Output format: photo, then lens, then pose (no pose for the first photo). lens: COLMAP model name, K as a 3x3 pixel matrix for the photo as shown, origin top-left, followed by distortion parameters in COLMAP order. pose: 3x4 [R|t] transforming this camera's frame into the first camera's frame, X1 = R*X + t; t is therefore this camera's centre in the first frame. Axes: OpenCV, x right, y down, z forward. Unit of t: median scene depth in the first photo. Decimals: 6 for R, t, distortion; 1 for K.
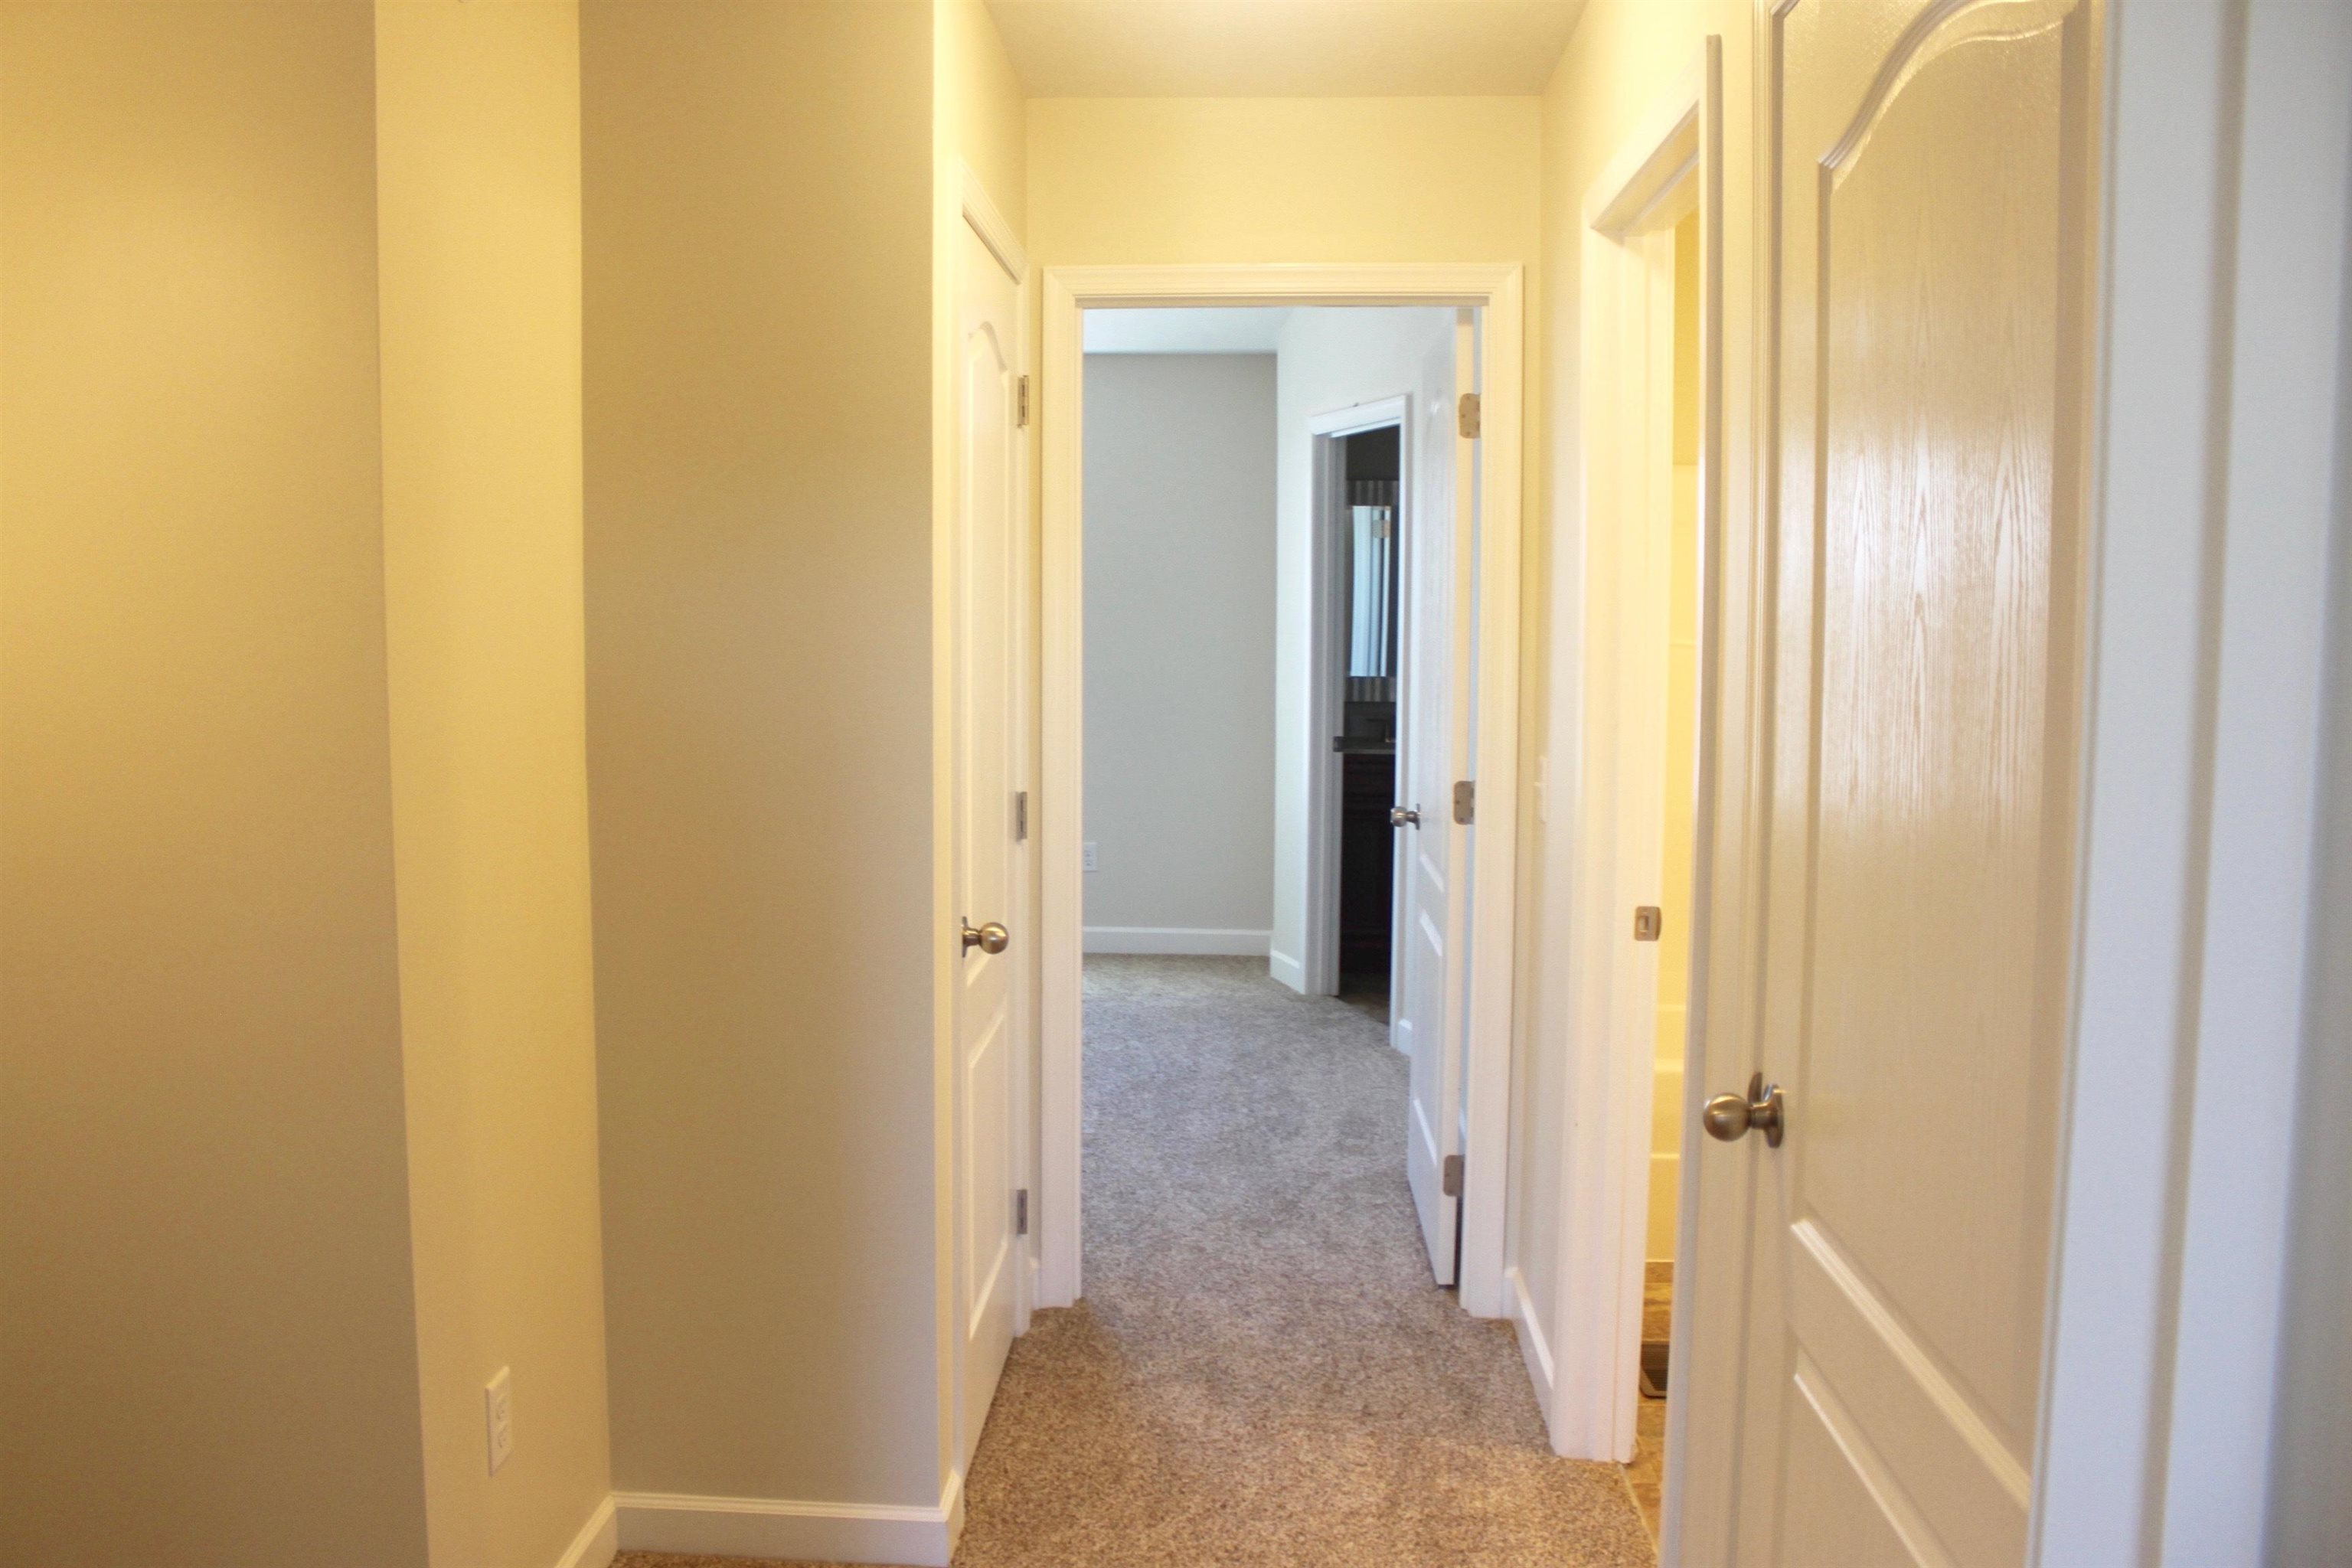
lens RADIAL K [[1922.6, 0, 1172.3], [0, 1922.6, 783.2], [0, 0, 1]] dist [-0.160416, 0.112729]
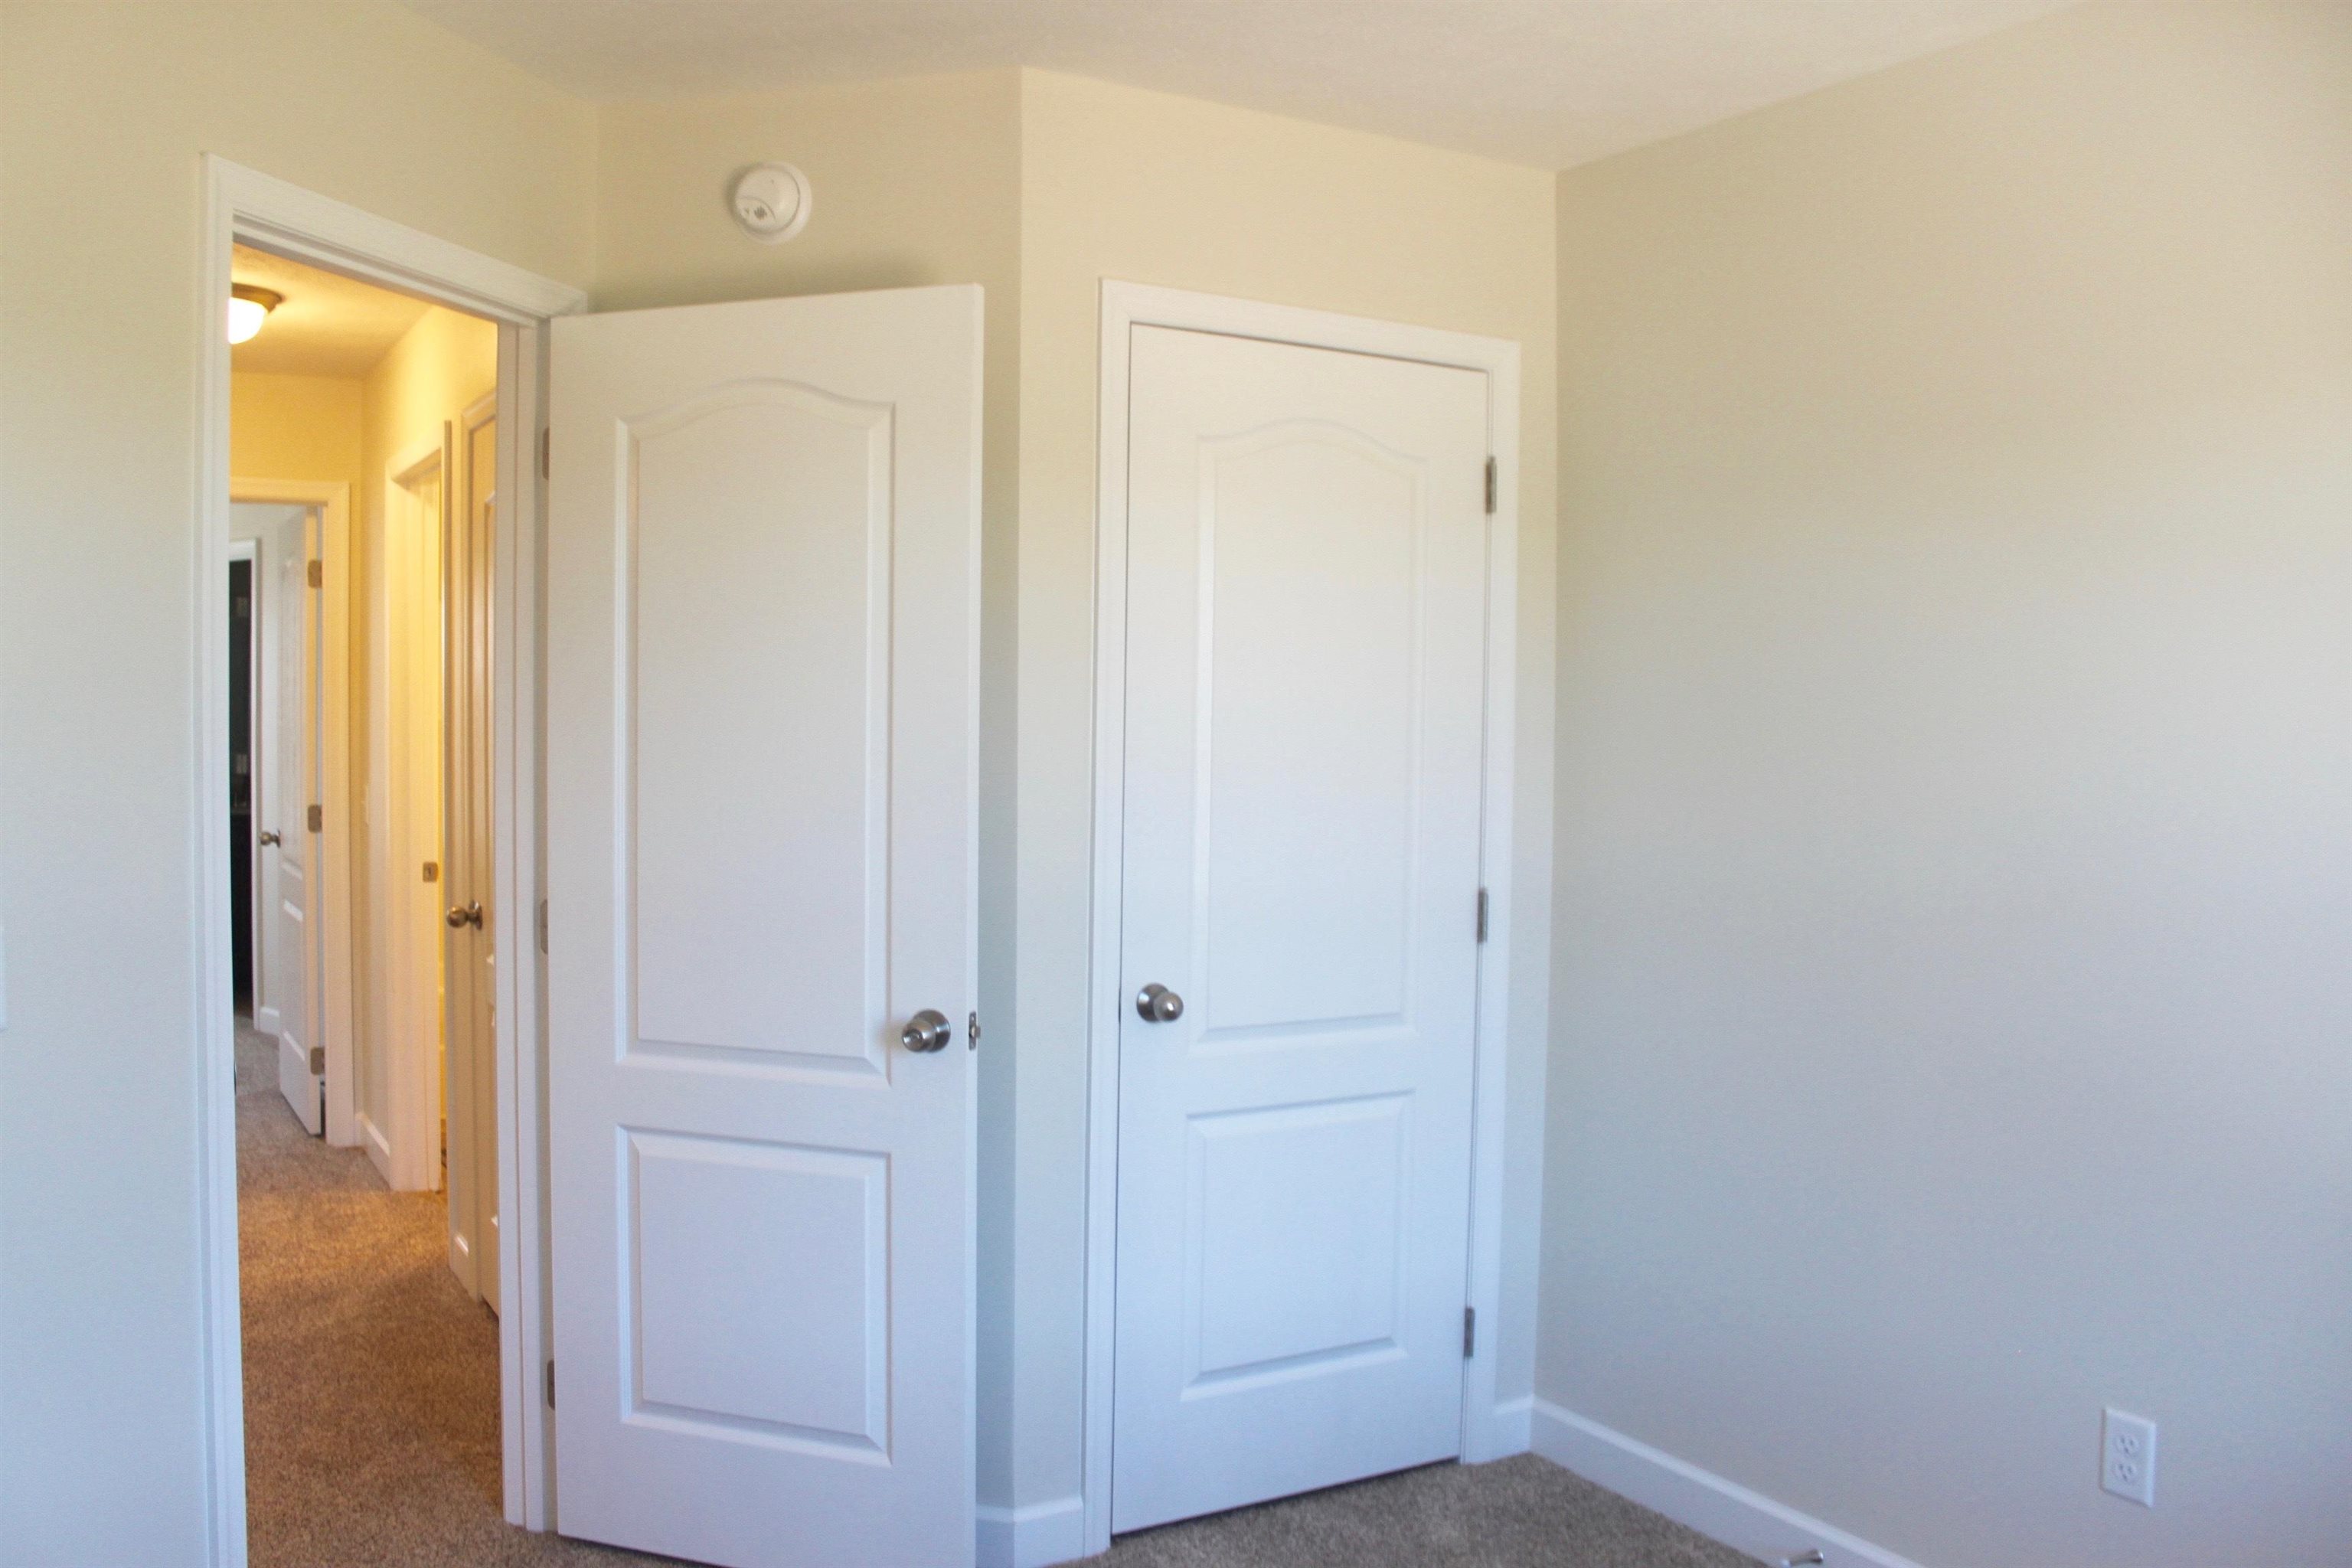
lens RADIAL K [[1922.6, 0, 1174.5], [0, 1922.6, 781.1], [0, 0, 1]] dist [-0.160416, 0.112729]
pose [[0.824527, -0.016383, 0.565585, -0.135790], [0.044757, 0.998337, -0.036329, 0.068481], [-0.564049, 0.055268, 0.823890, -0.680270]]
